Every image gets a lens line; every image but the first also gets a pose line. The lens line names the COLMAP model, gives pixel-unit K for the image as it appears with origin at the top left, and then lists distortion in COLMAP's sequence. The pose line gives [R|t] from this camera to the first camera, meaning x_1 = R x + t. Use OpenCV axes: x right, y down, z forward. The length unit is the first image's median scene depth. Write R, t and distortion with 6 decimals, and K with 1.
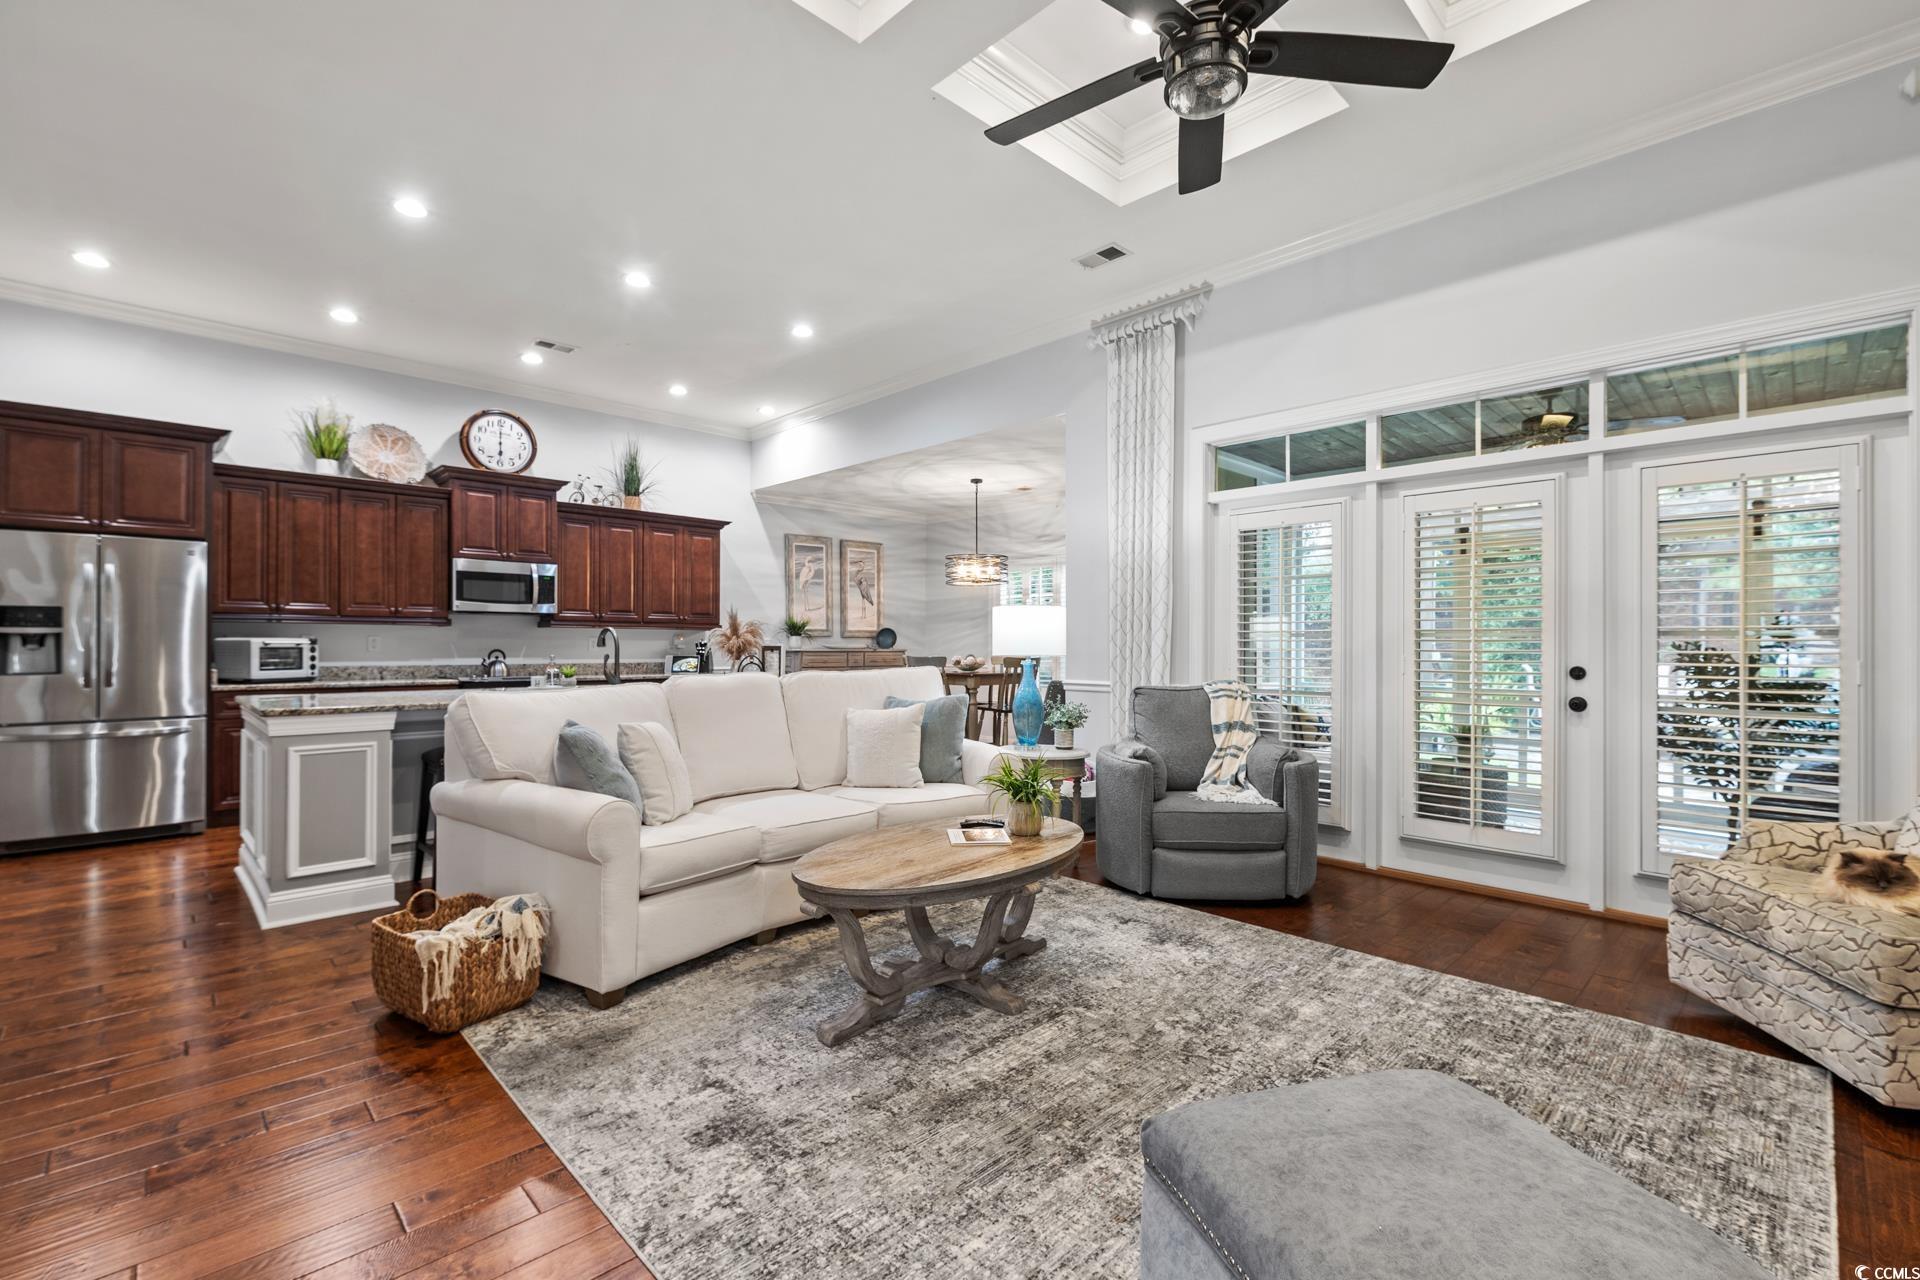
lens RADIAL K [[840.7, 0, 964.4], [0, 840.7, 642.9], [0, 0, 1]] dist [0.000079, -0.000227]
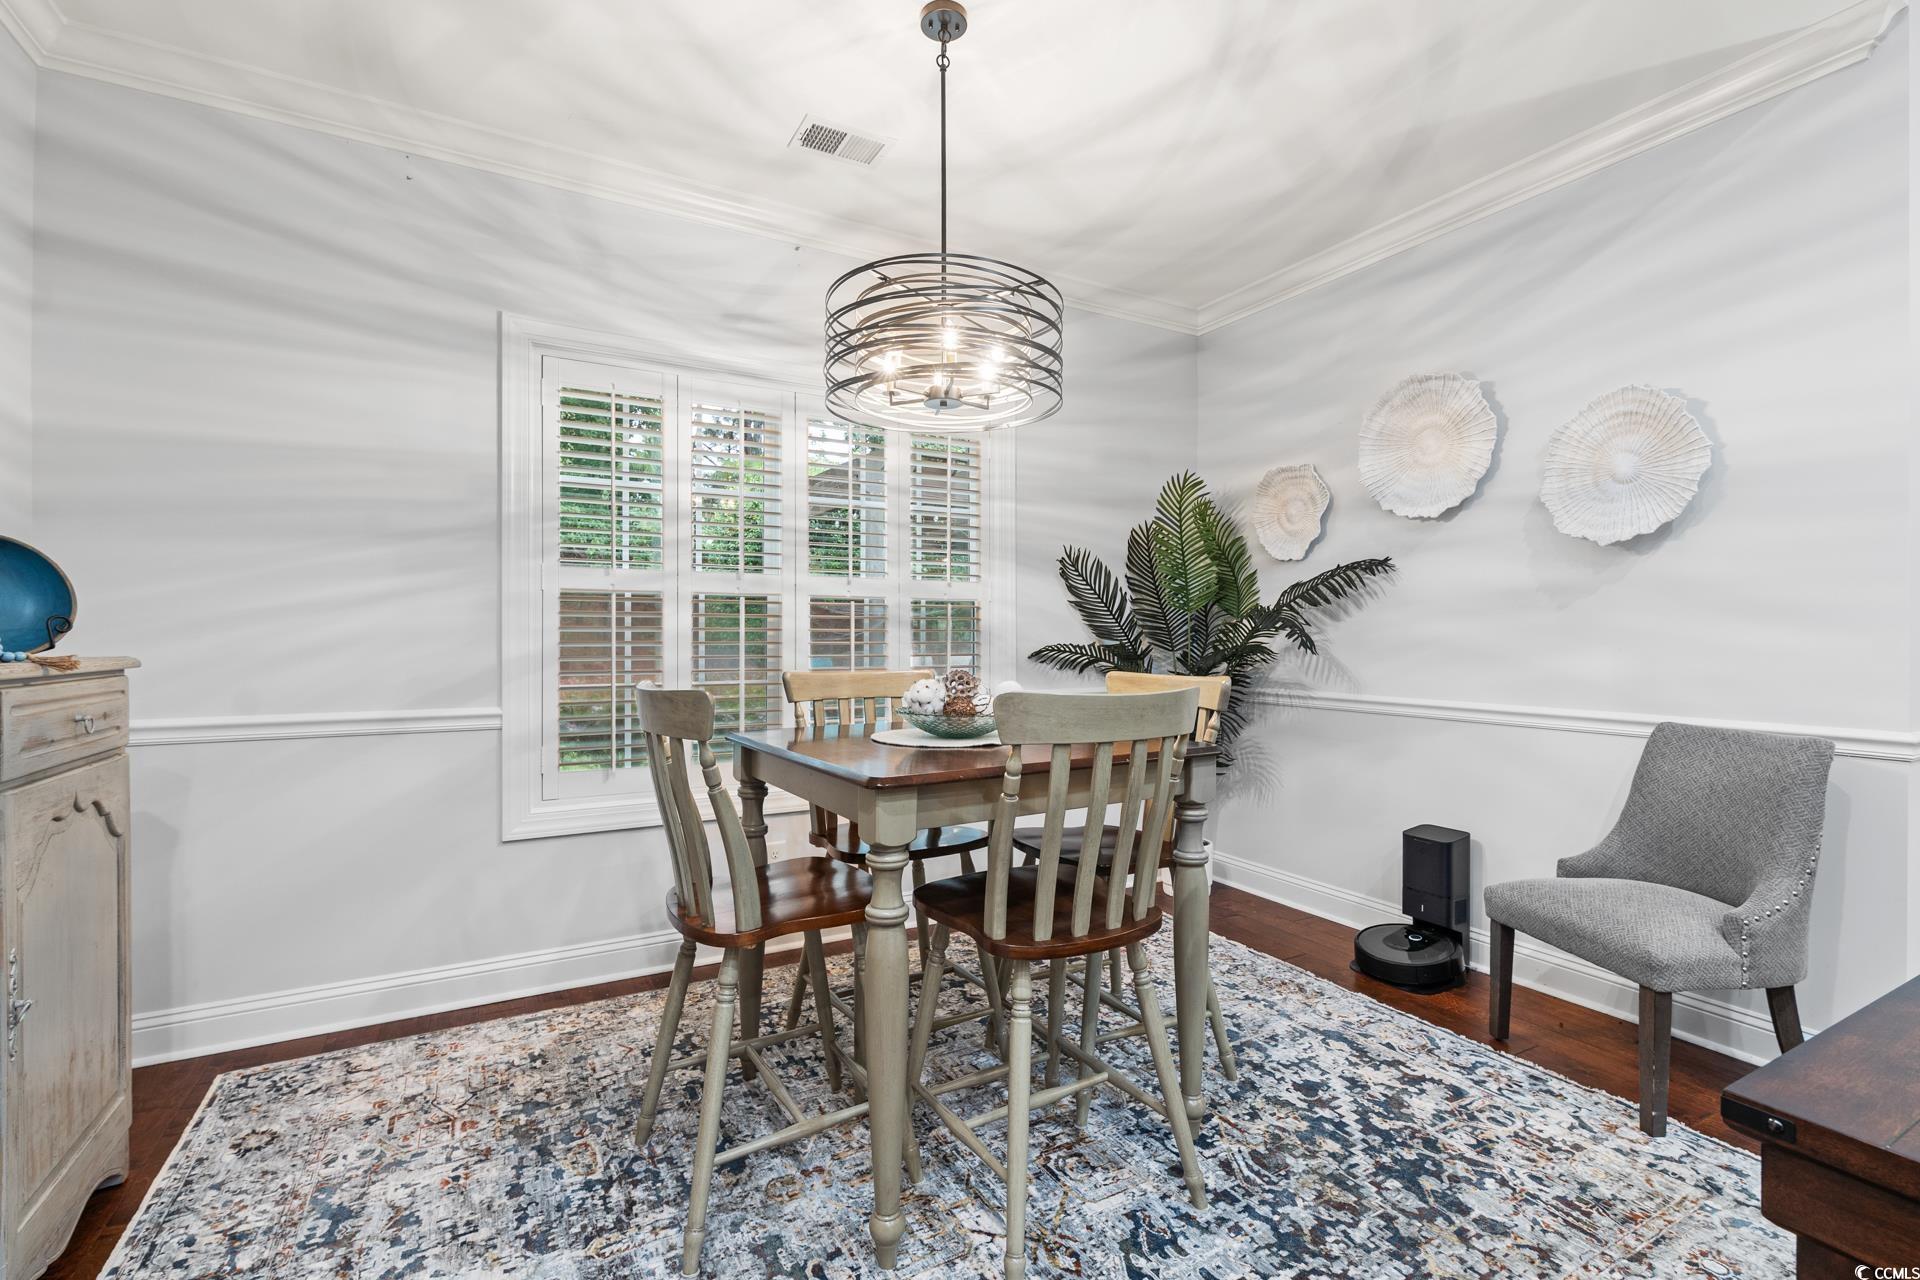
lens RADIAL K [[850.2, 0, 965.4], [0, 850.2, 640.0], [0, 0, 1]] dist [0.001157, -0.000641]
pose [[0.265146, -0.008449, 0.964171, -0.286589], [-0.005692, 0.999930, 0.010328, 0.000544], [-0.964192, -0.008227, 0.265079, 1.073261]]
